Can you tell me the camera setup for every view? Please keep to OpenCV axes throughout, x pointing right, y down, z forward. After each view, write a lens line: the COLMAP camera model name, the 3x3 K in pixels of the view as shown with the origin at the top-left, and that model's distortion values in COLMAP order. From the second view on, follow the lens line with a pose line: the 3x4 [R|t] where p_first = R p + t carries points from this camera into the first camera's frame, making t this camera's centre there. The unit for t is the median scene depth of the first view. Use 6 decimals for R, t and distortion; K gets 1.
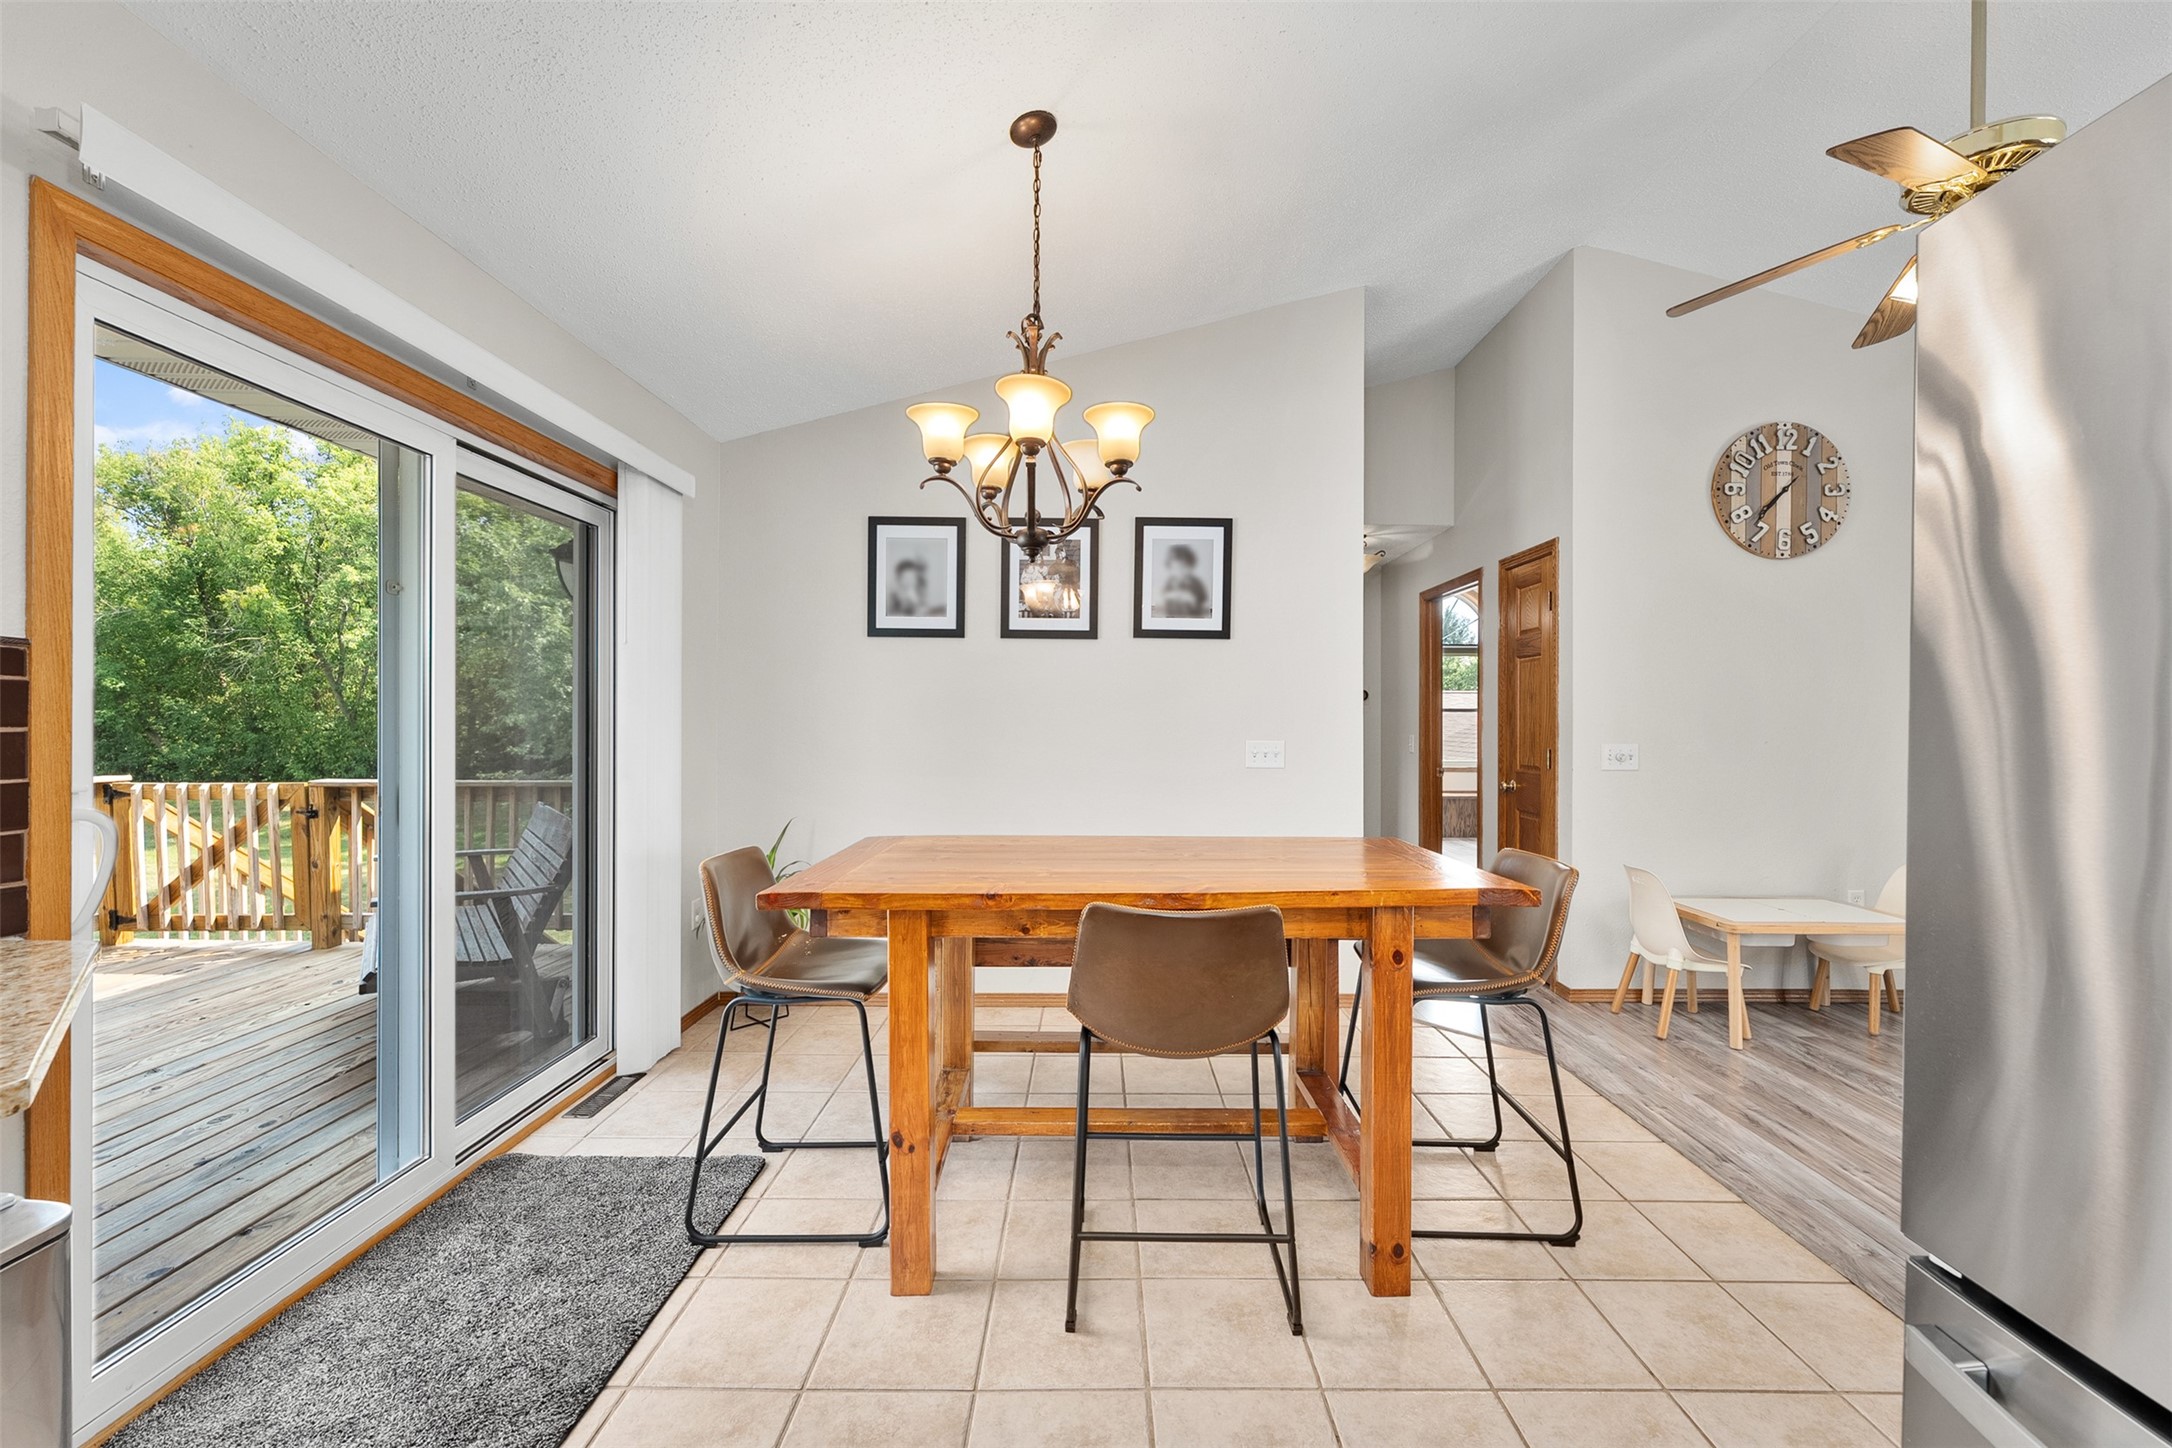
lens RADIAL K [[871.5, 0, 1094.6], [0, 871.5, 717.9], [0, 0, 1]] dist [-0.001021, -0.000240]
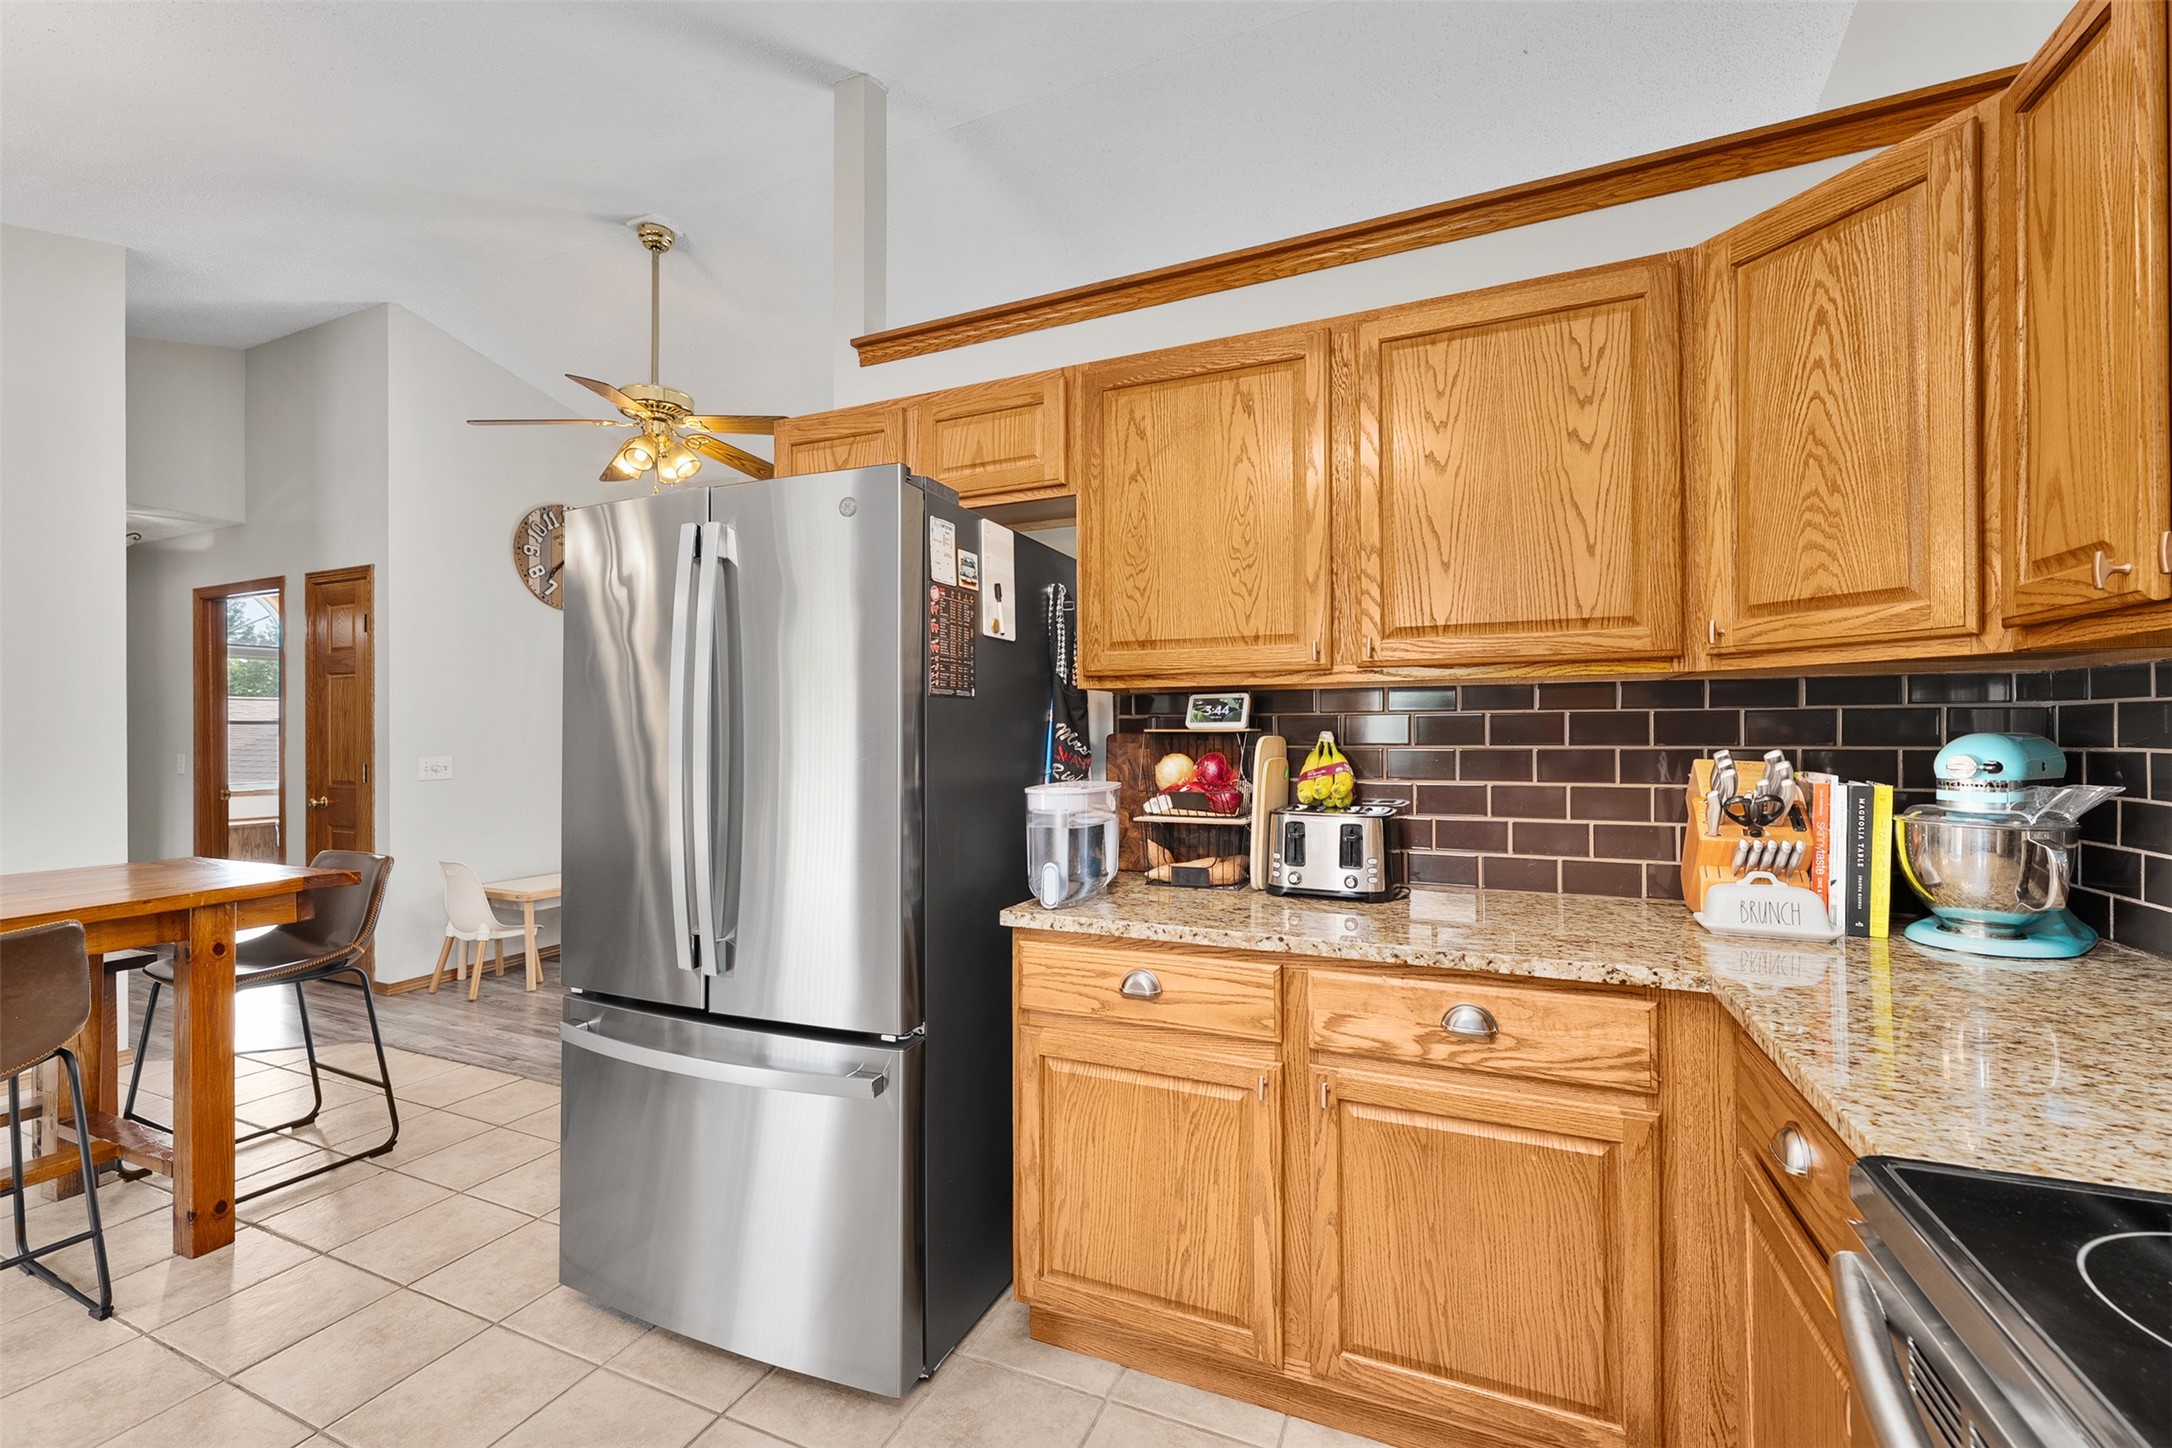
lens RADIAL K [[896.6, 0, 1081.4], [0, 896.6, 727.2], [0, 0, 1]] dist [-0.003565, -0.000274]
pose [[0.400822, -0.001707, 0.916154, -0.130863], [0.004936, 0.999988, -0.000296, -0.004527], [-0.916143, 0.004640, 0.400825, -0.244581]]
